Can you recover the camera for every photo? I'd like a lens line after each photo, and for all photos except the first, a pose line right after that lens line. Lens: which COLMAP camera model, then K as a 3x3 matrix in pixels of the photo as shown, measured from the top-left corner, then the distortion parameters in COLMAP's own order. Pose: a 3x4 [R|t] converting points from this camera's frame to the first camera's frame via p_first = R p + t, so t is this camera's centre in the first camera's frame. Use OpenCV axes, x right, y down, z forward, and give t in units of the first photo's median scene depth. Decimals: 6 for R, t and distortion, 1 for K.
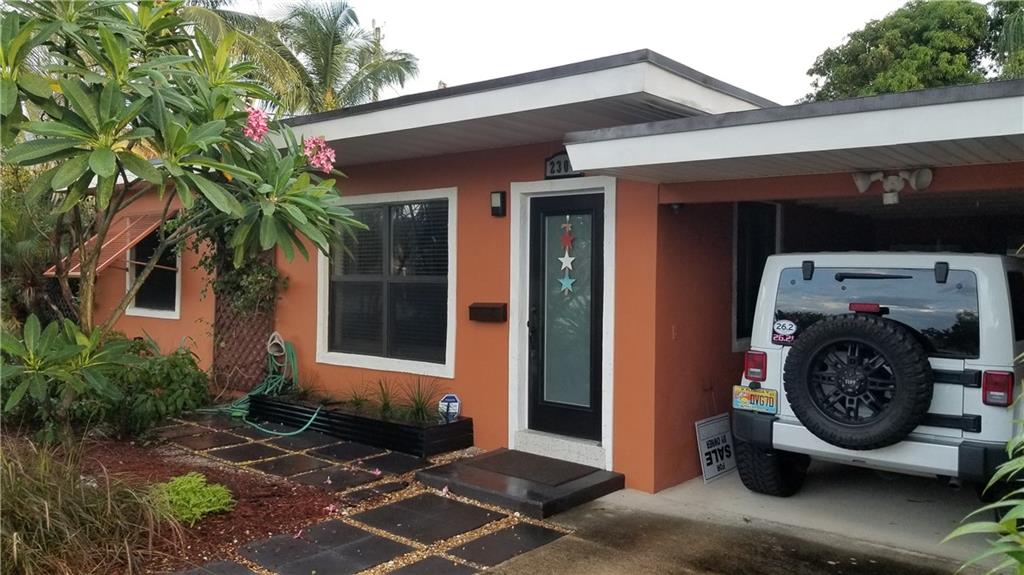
lens RADIAL K [[792.5, 0, 513.4], [0, 792.5, 268.3], [0, 0, 1]] dist [0.038393, -0.002070]
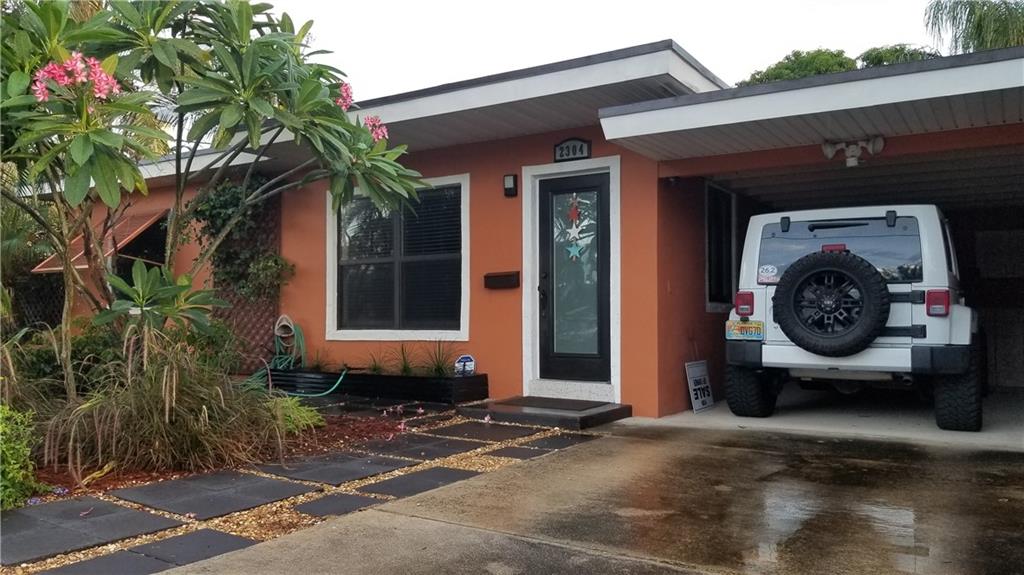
lens RADIAL K [[785.0, 0, 512.0], [0, 785.0, 287.5], [0, 0, 1]] dist [0.069088, -0.000530]
pose [[0.991740, -0.007948, 0.128021, -0.173773], [0.012097, 0.999425, -0.031664, 0.109336], [-0.127696, 0.032951, 0.991266, -0.140139]]
